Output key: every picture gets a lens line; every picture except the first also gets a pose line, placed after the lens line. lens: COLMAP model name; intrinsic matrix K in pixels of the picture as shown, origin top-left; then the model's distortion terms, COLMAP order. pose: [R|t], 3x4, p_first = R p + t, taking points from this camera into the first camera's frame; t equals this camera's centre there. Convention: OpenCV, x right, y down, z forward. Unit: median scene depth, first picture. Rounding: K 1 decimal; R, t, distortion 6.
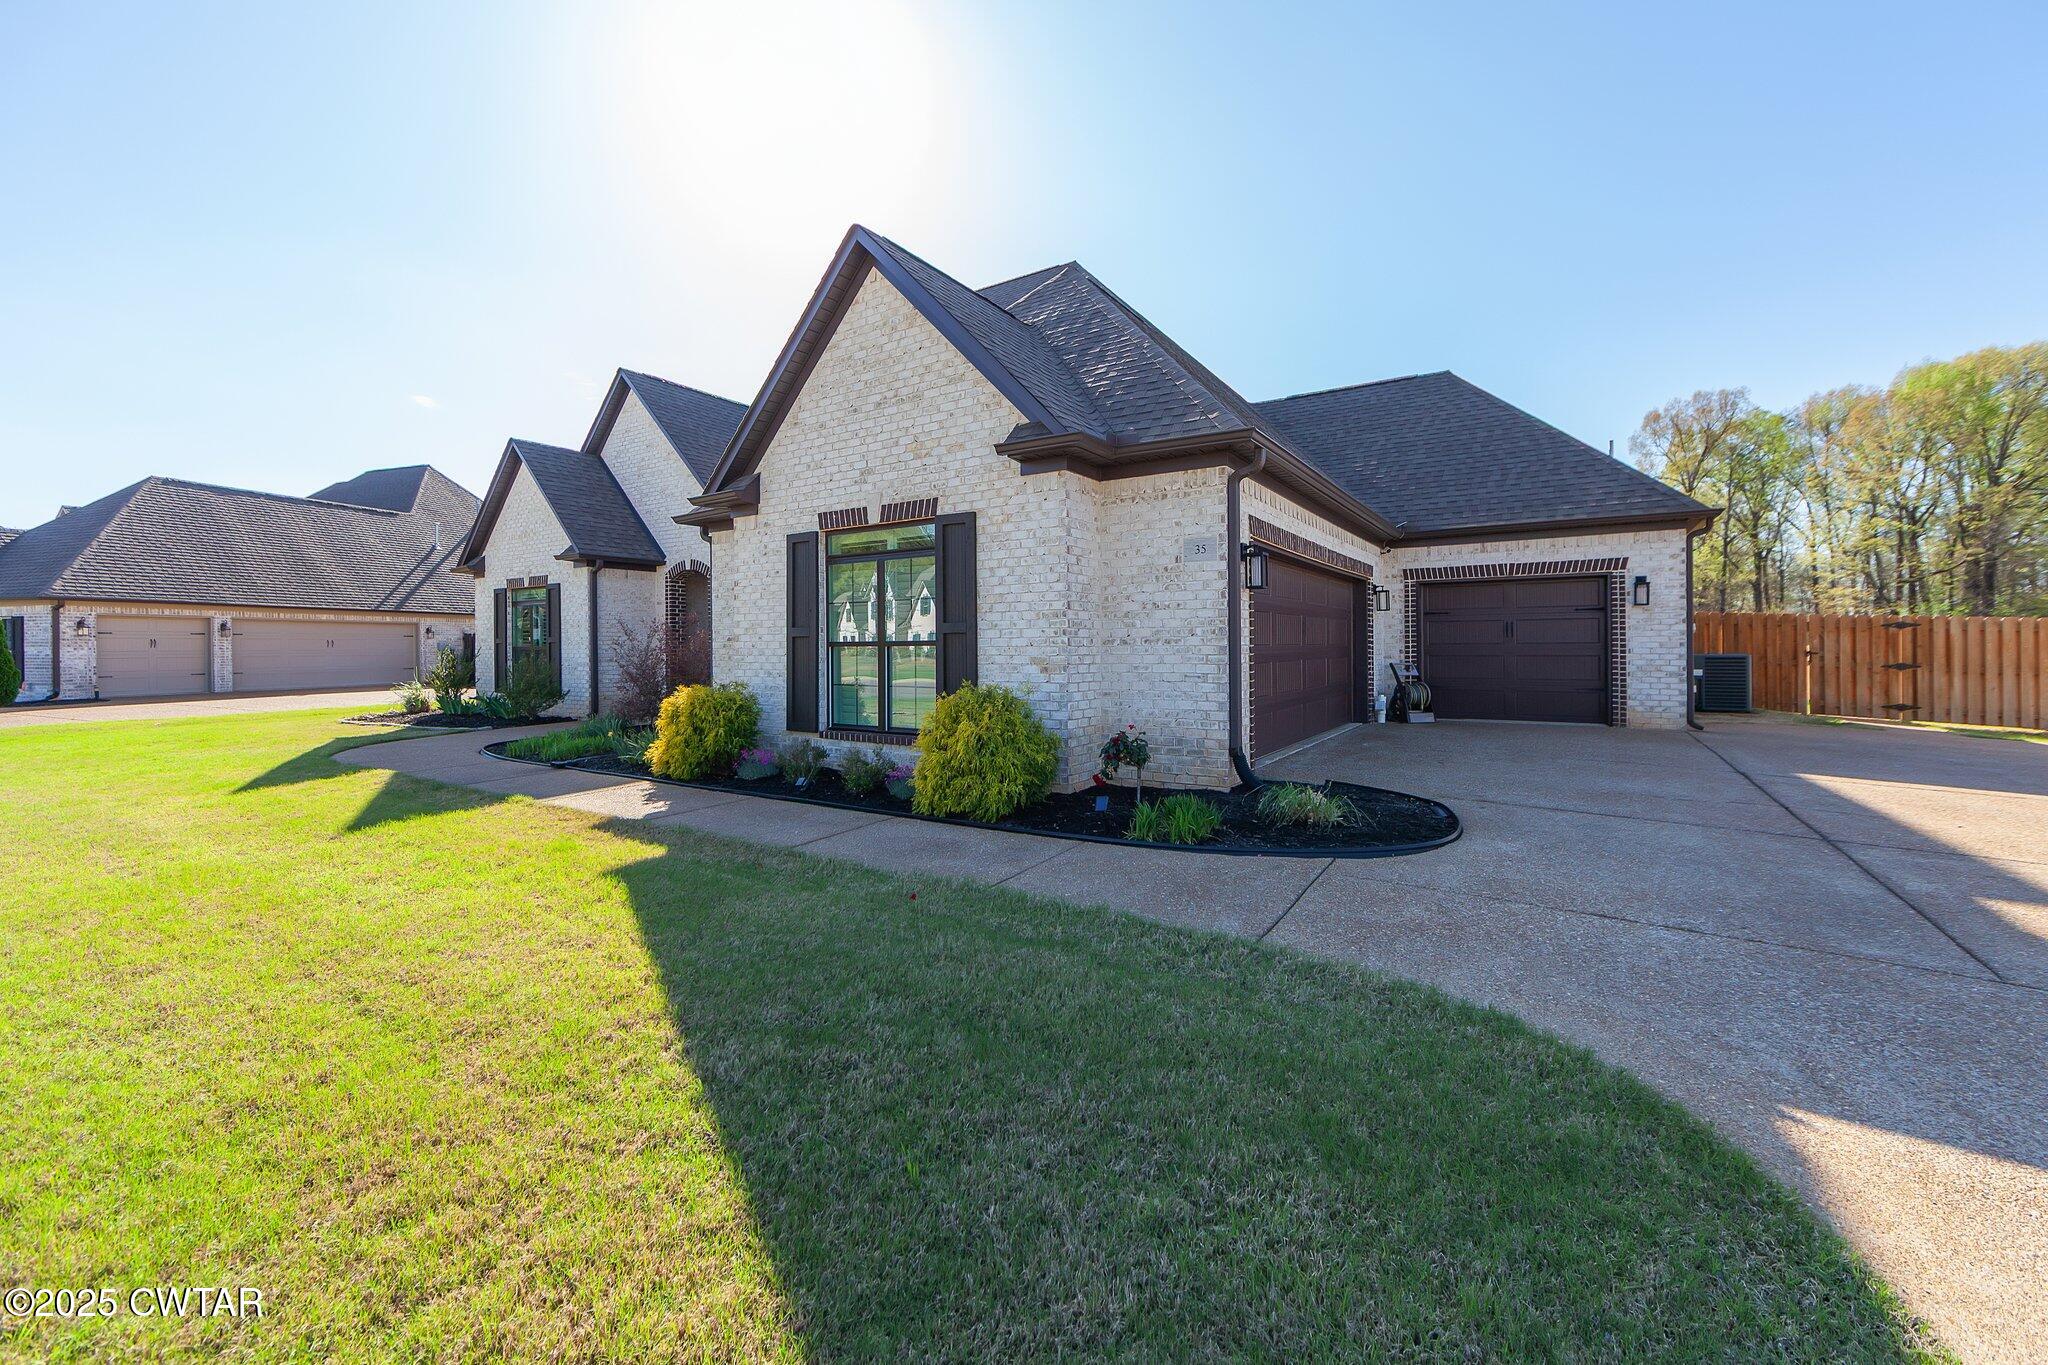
lens RADIAL K [[822.5, 0, 1017.3], [0, 822.5, 652.4], [0, 0, 1]] dist [-0.000353, 0.000557]
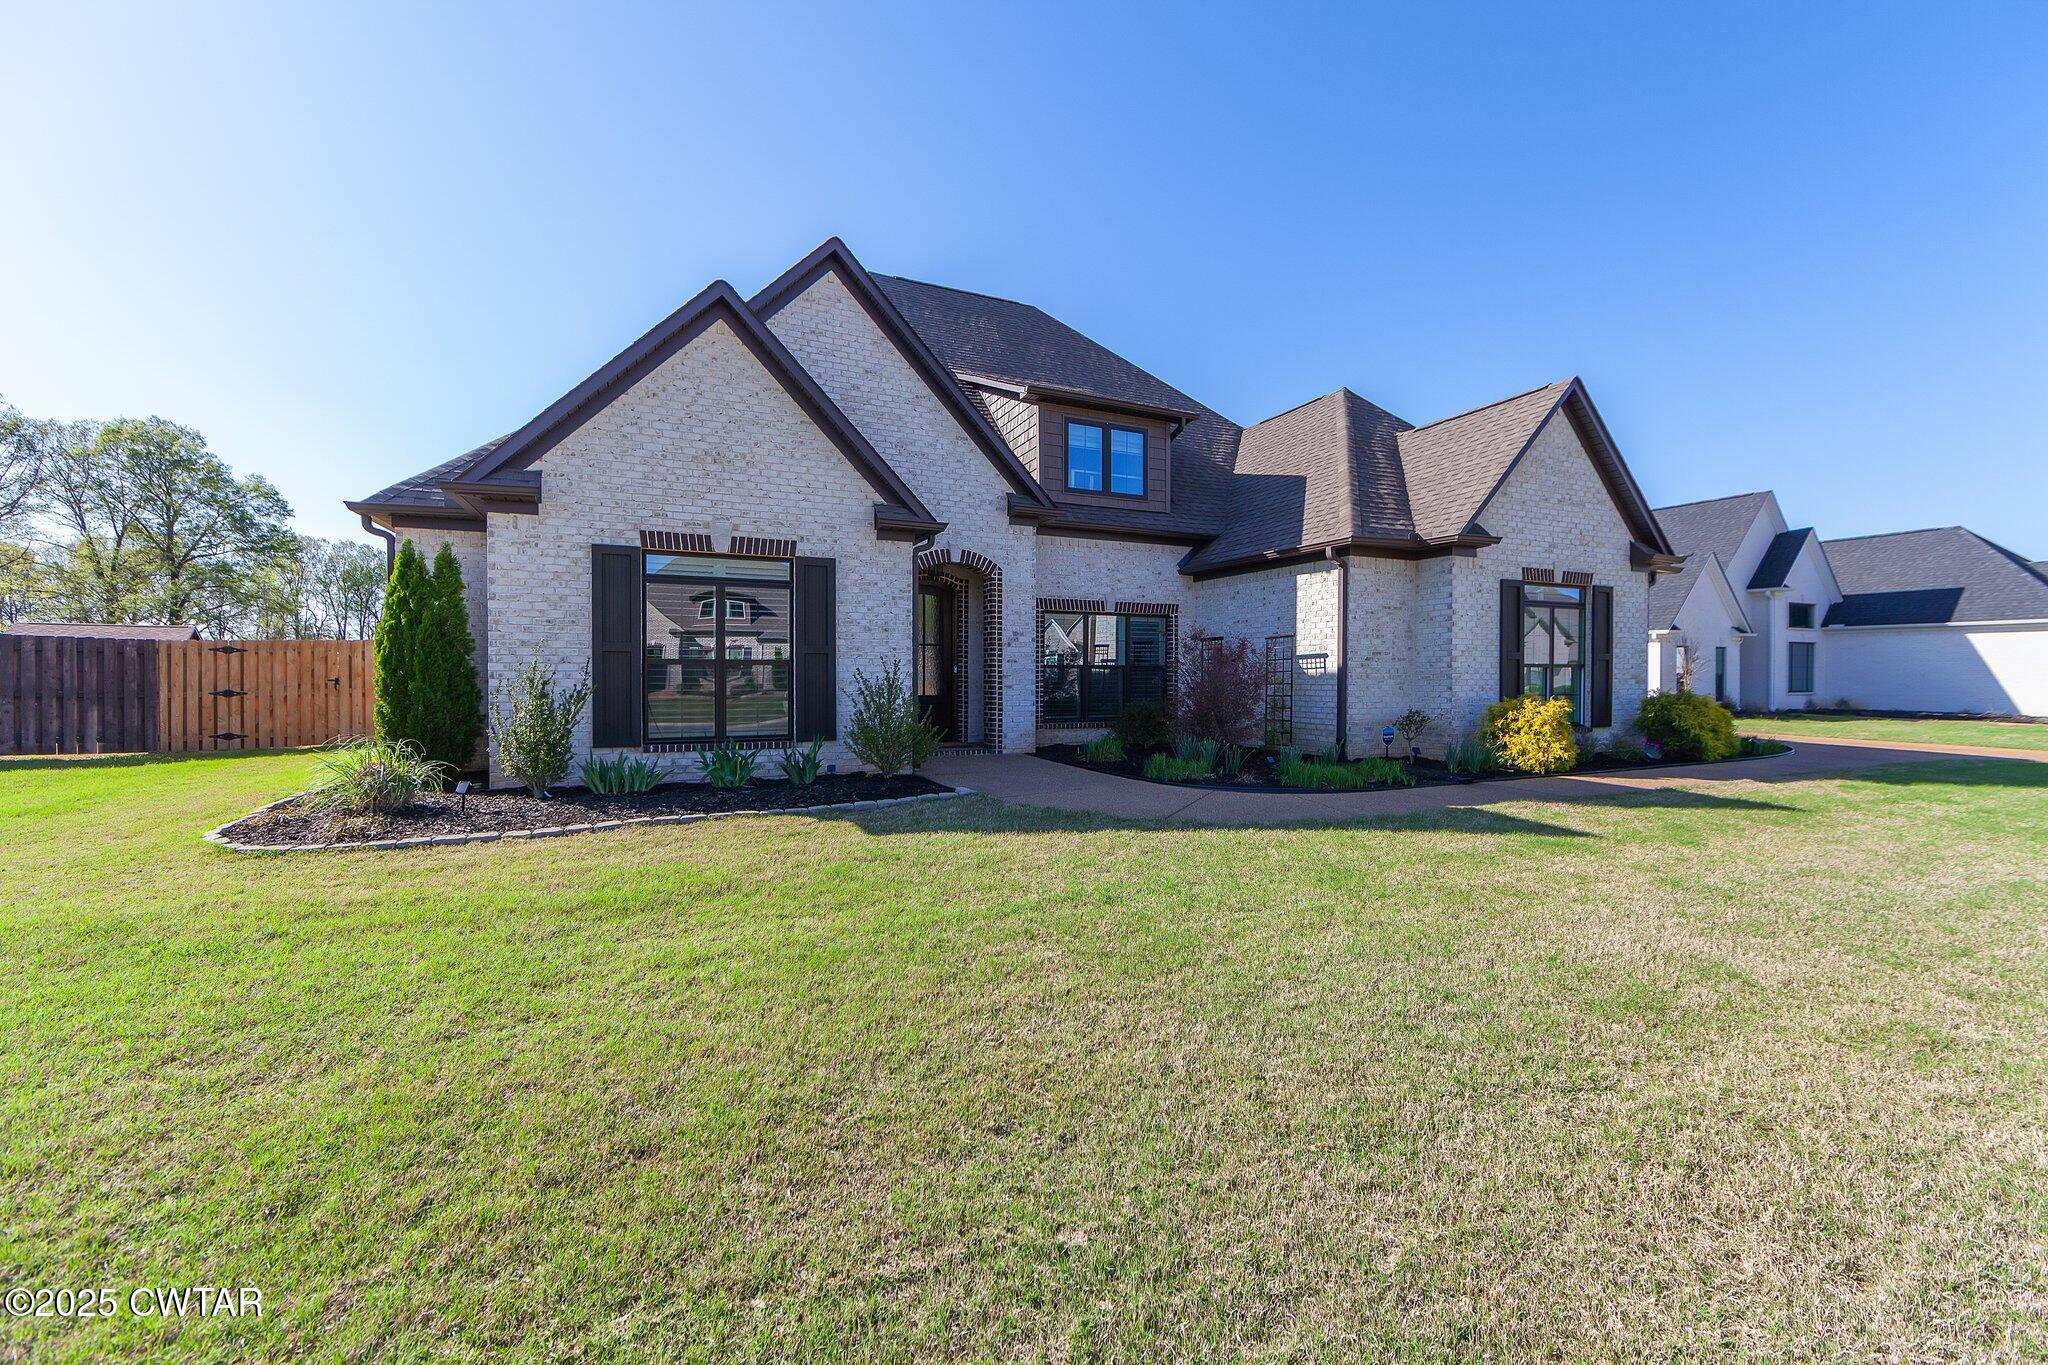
lens RADIAL K [[822.5, 0, 1035.6], [0, 822.5, 684.7], [0, 0, 1]] dist [-0.000353, 0.000557]
pose [[0.520754, -0.003574, 0.853700, -1.949066], [0.001390, 0.999993, 0.003339, 0.017816], [-0.853706, -0.000552, 0.520755, 1.061321]]
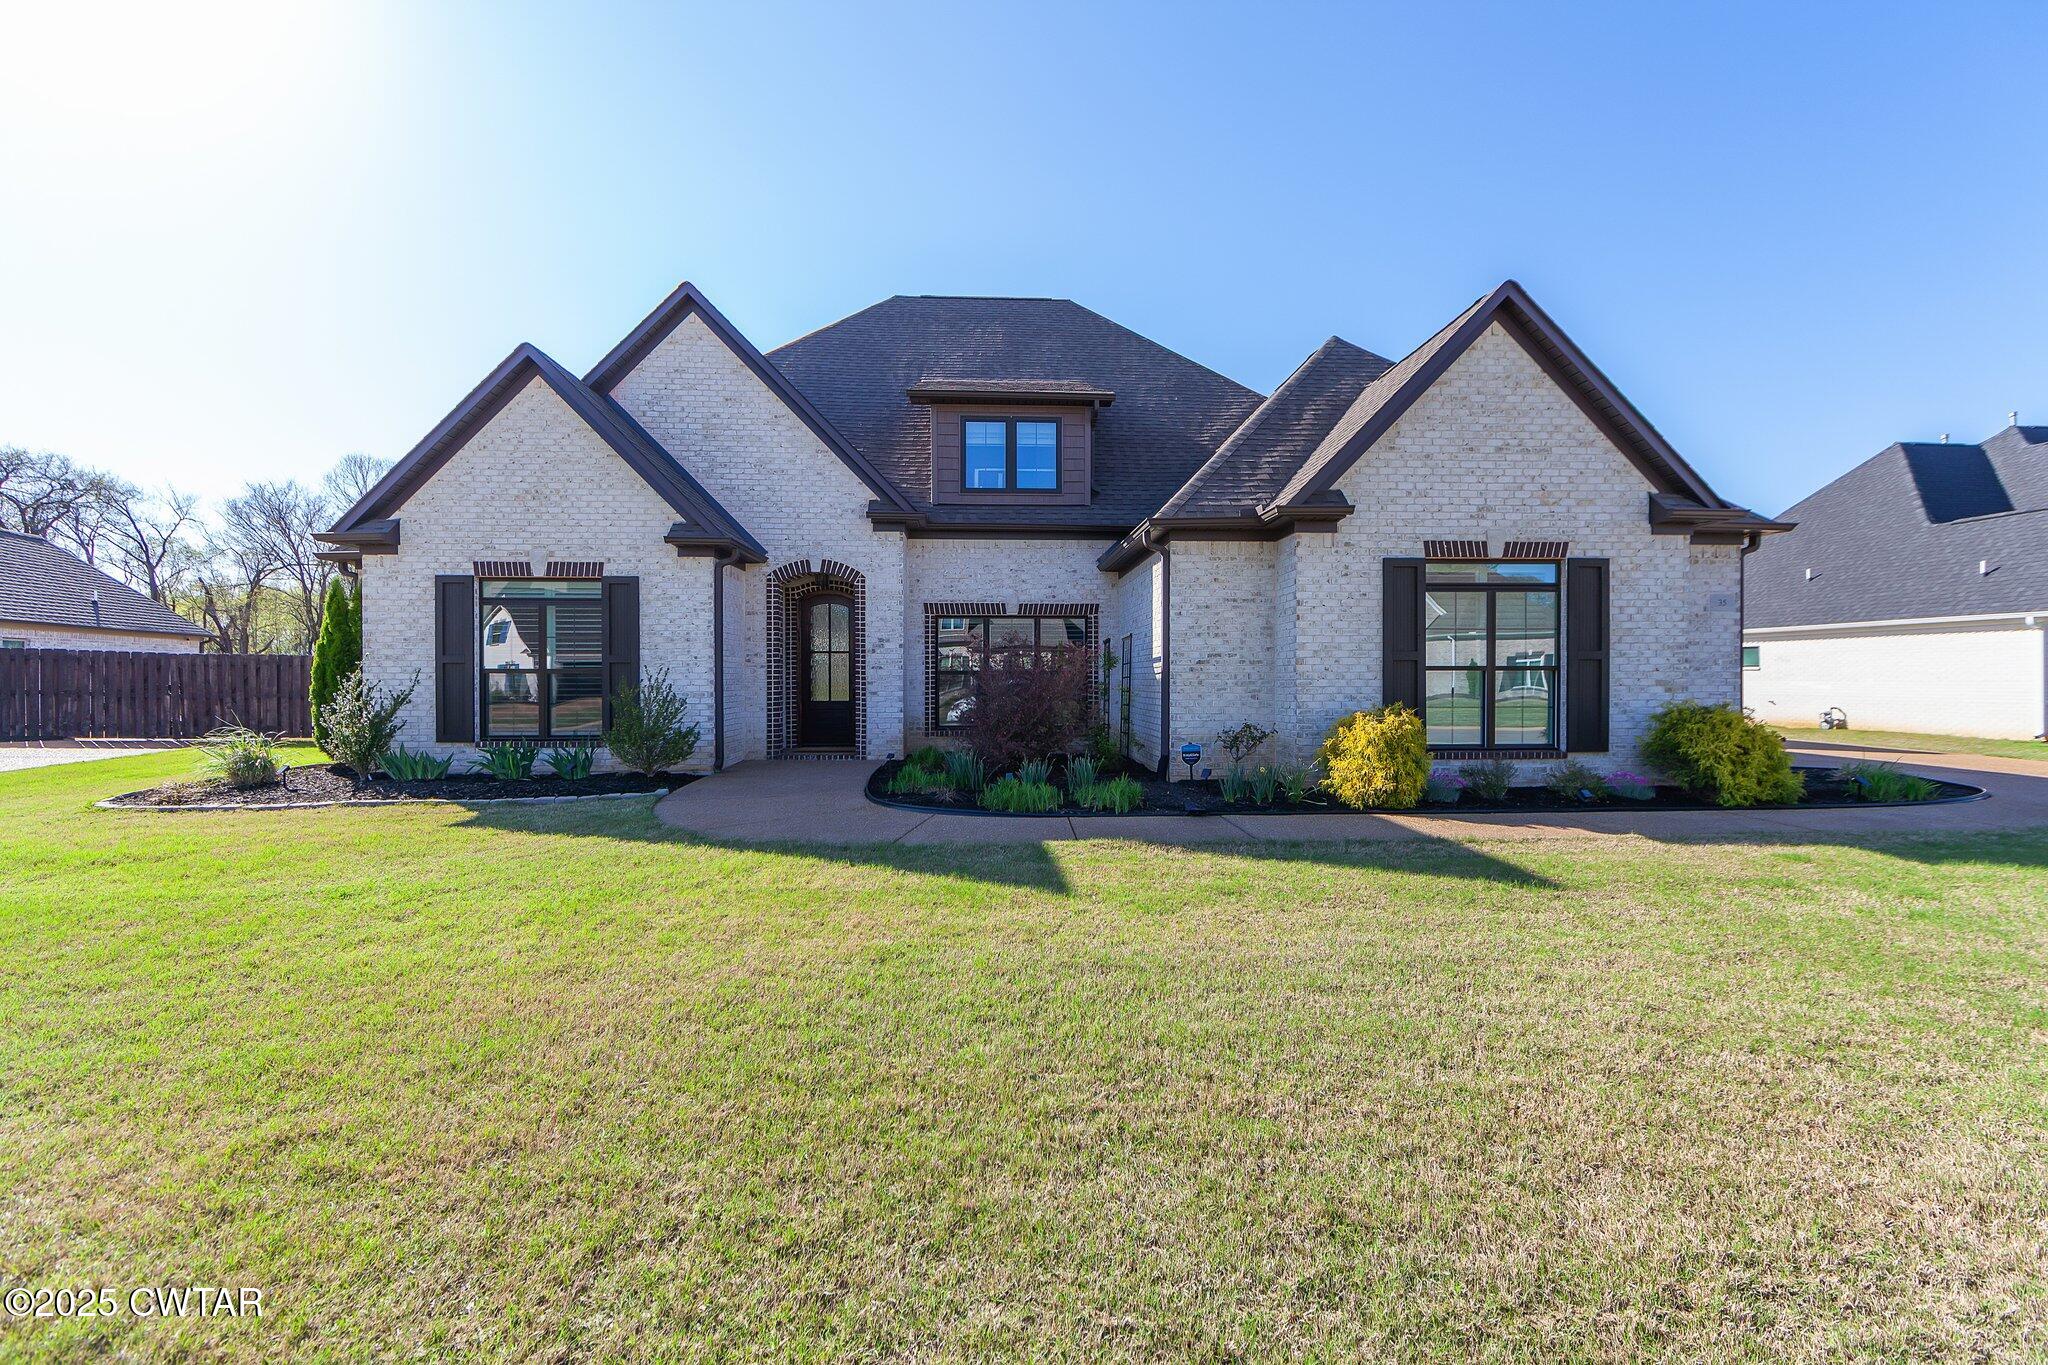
lens RADIAL K [[822.5, 0, 1024.7], [0, 822.5, 689.1], [0, 0, 1]] dist [-0.000353, 0.000557]
pose [[0.805575, -0.000791, 0.592493, -1.359542], [-0.000167, 0.999999, 0.001563, 0.016378], [-0.592494, -0.001358, 0.805574, 0.506196]]
